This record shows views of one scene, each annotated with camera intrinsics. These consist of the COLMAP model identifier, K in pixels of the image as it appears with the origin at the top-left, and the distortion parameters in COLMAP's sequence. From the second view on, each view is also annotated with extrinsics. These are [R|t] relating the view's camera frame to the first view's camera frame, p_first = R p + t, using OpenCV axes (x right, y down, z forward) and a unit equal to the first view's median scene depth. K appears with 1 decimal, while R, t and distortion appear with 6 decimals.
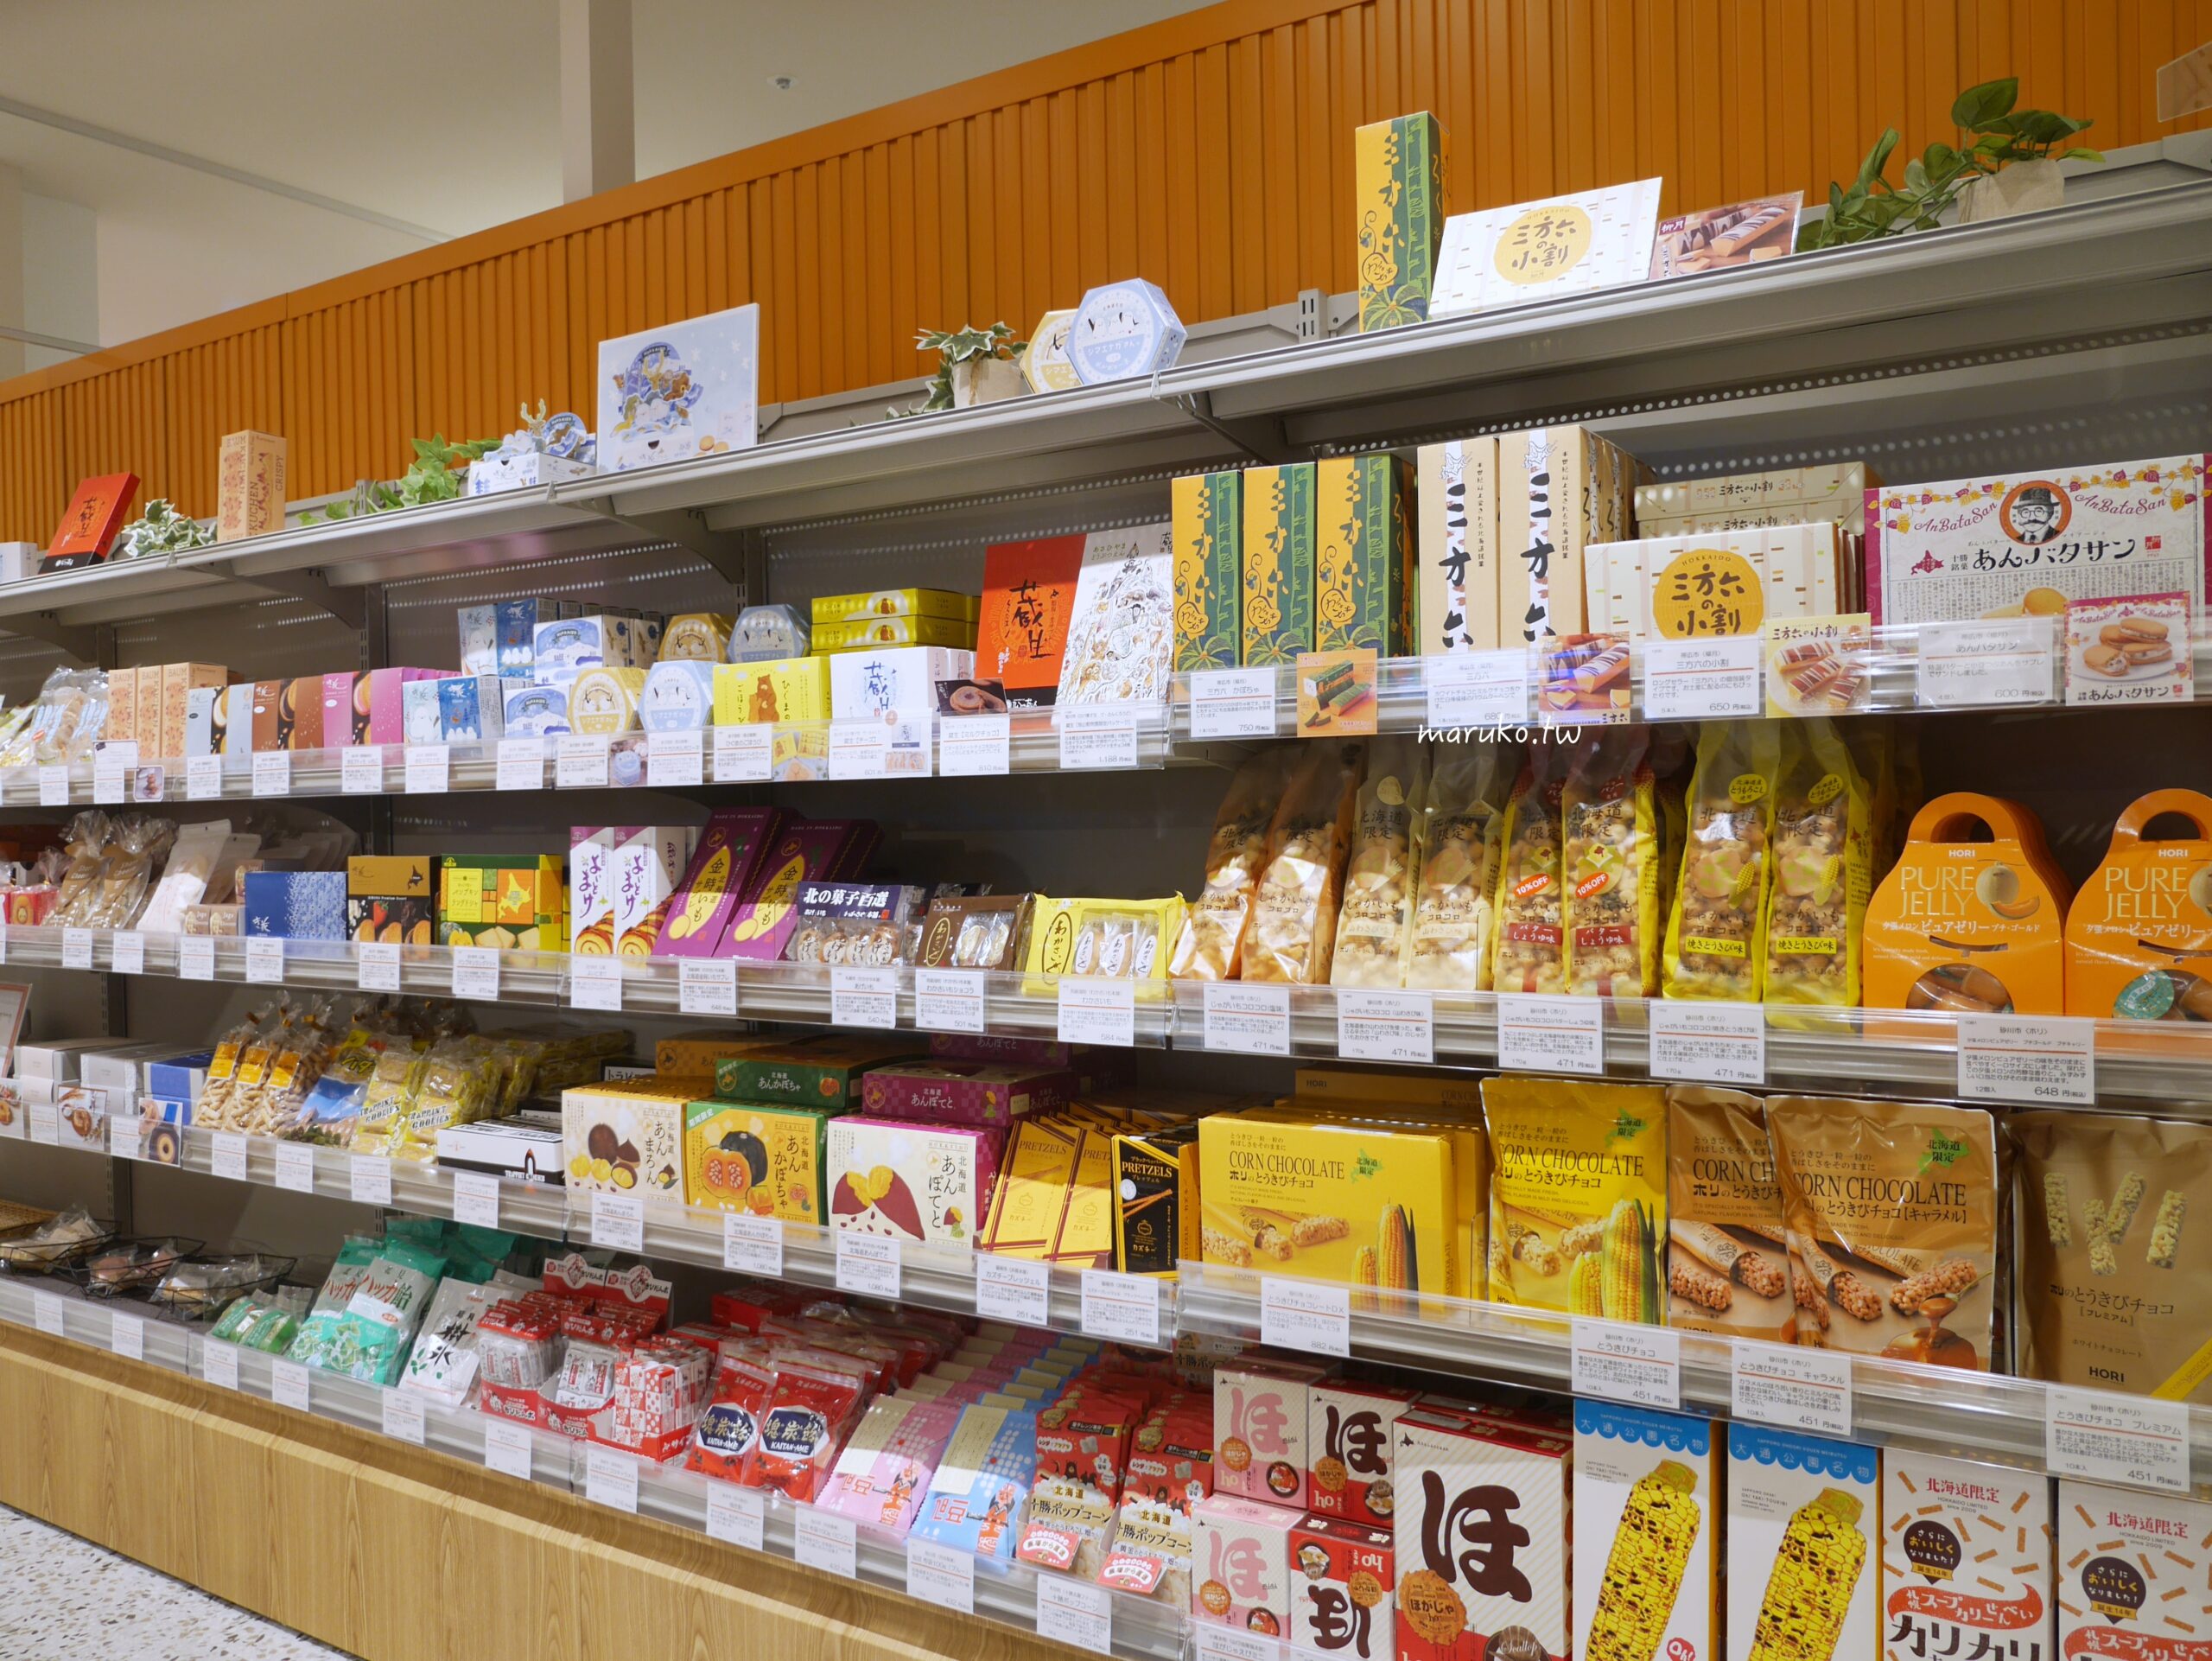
lens RADIAL K [[1723.2, 0, 1102.4], [0, 1723.2, 829.4], [0, 0, 1]] dist [-0.007896, -0.000659]
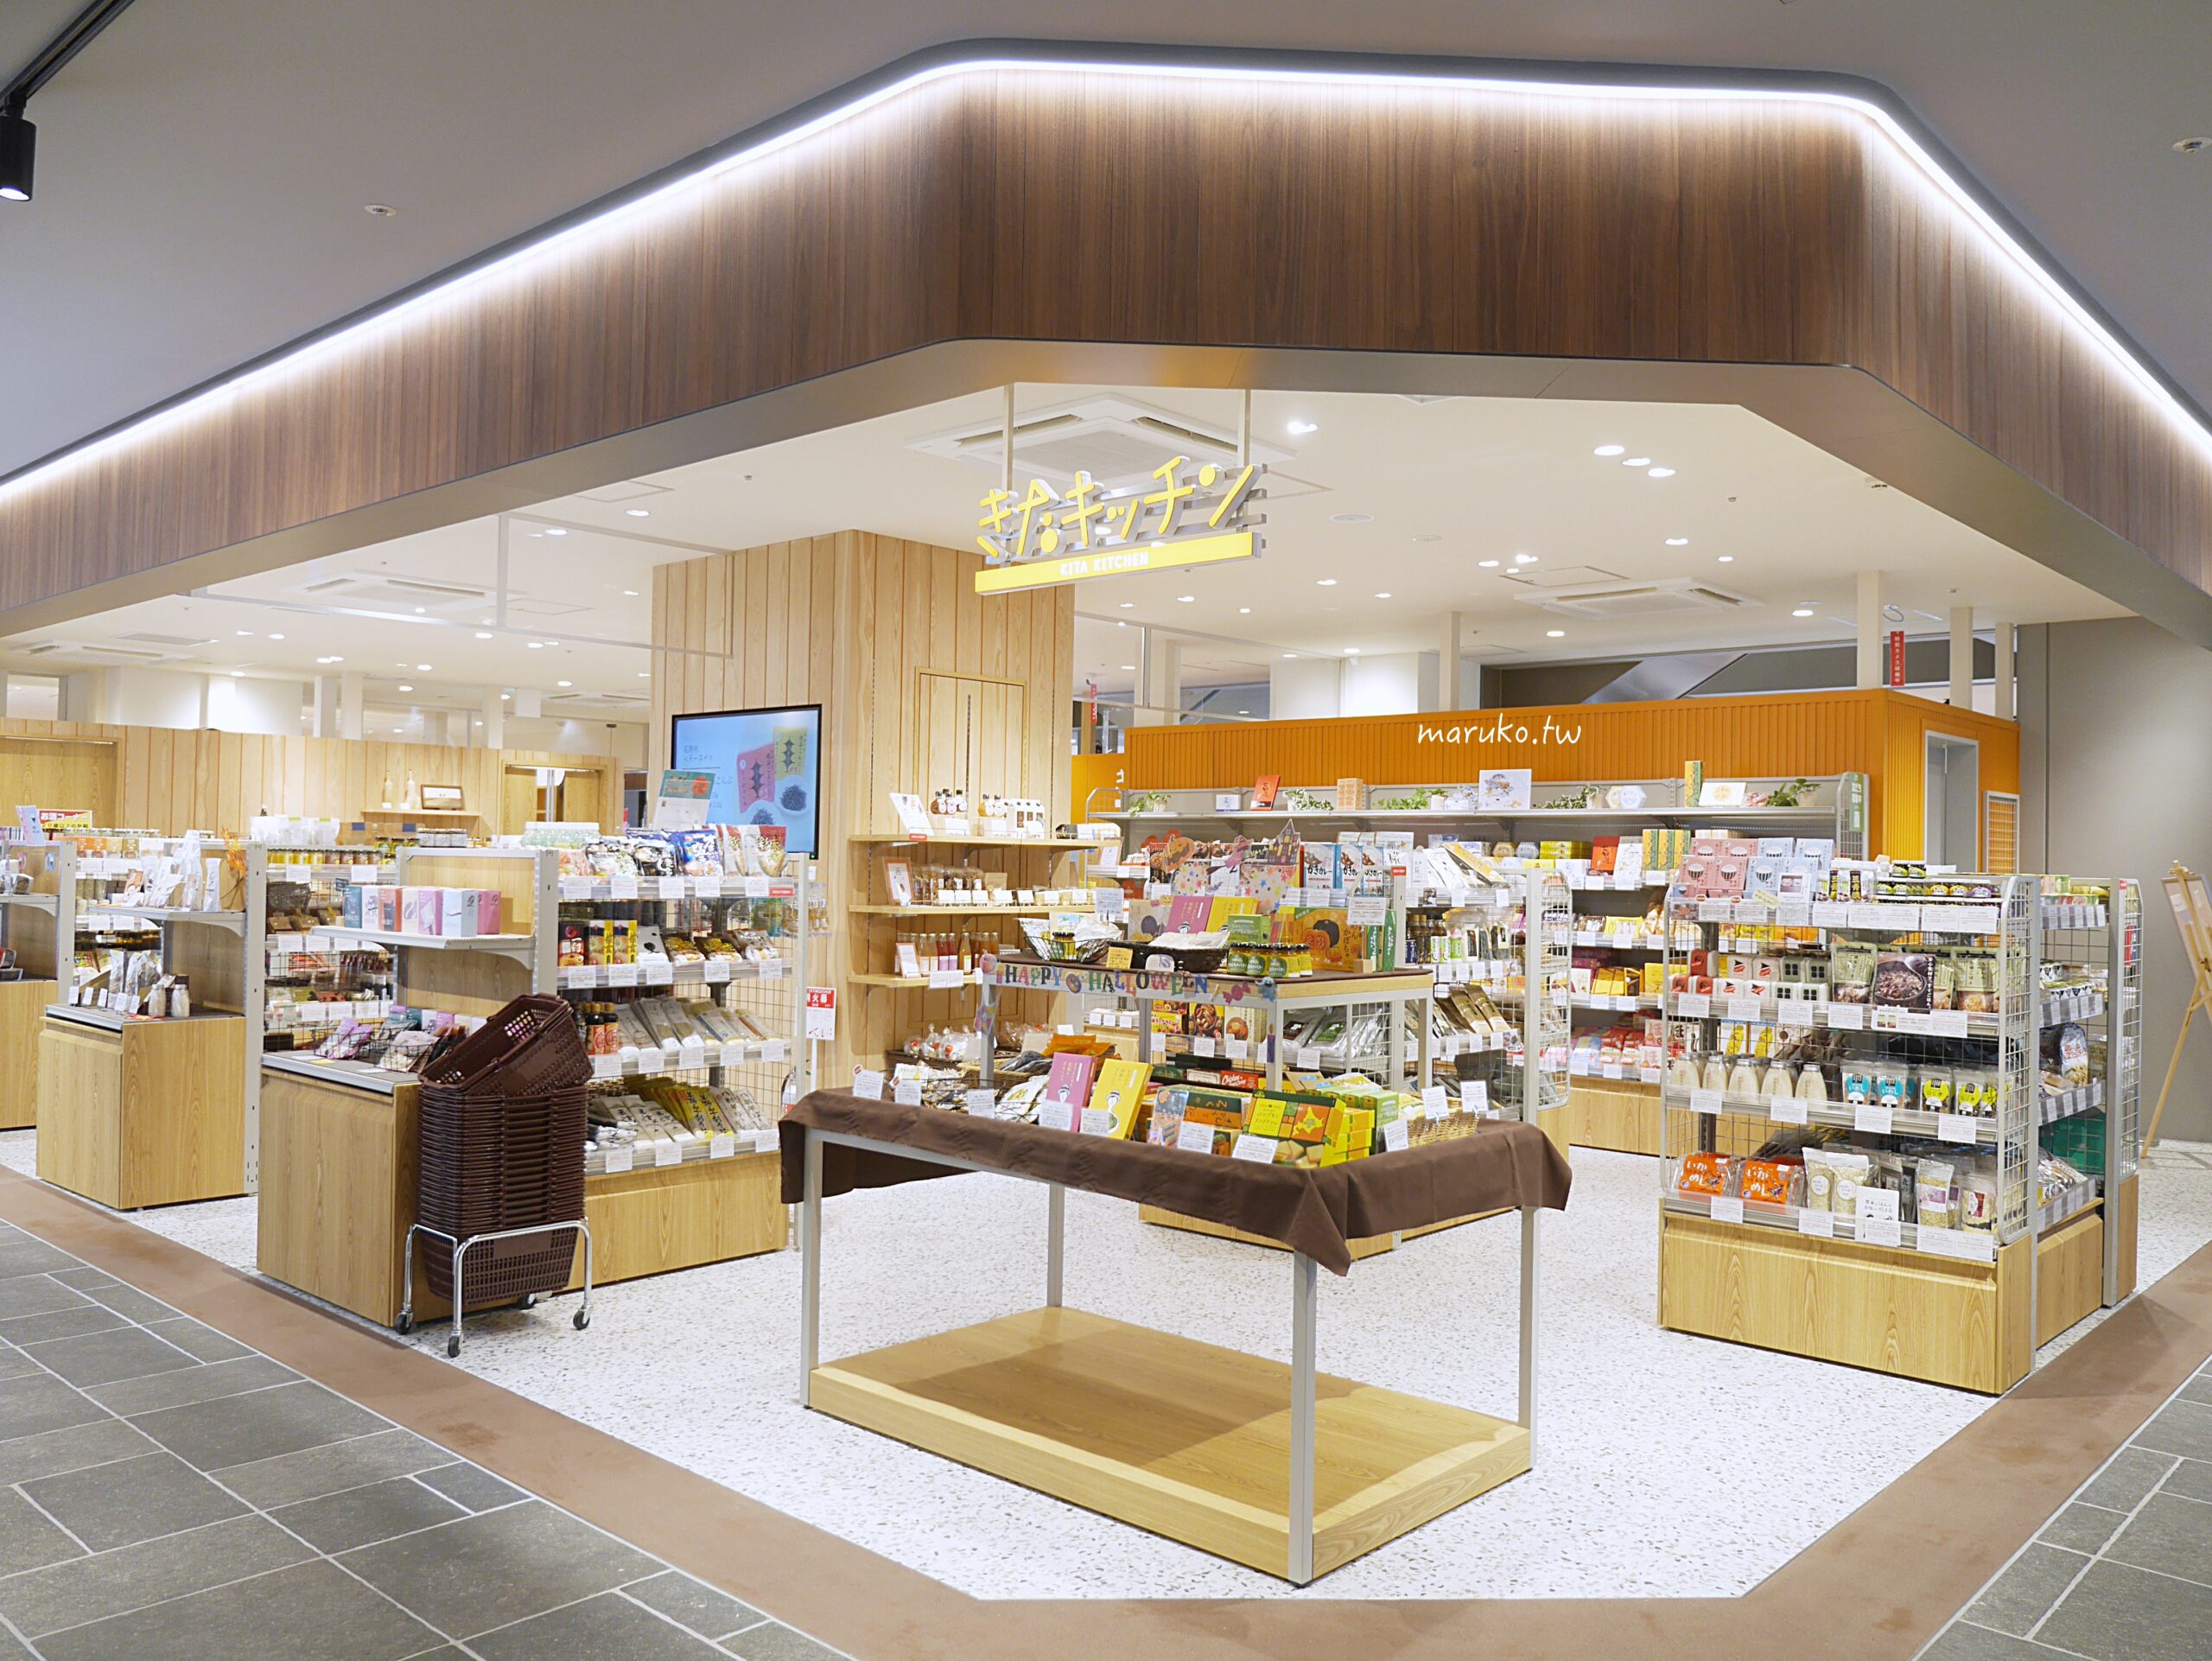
lens RADIAL K [[1723.2, 0, 1109.8], [0, 1723.2, 833.2], [0, 0, 1]] dist [-0.007896, -0.000659]
pose [[0.985296, 0.032327, -0.167768, -0.593616], [-0.037607, 0.998889, -0.028389, -0.002545], [0.166664, 0.034281, 0.985418, -3.810608]]
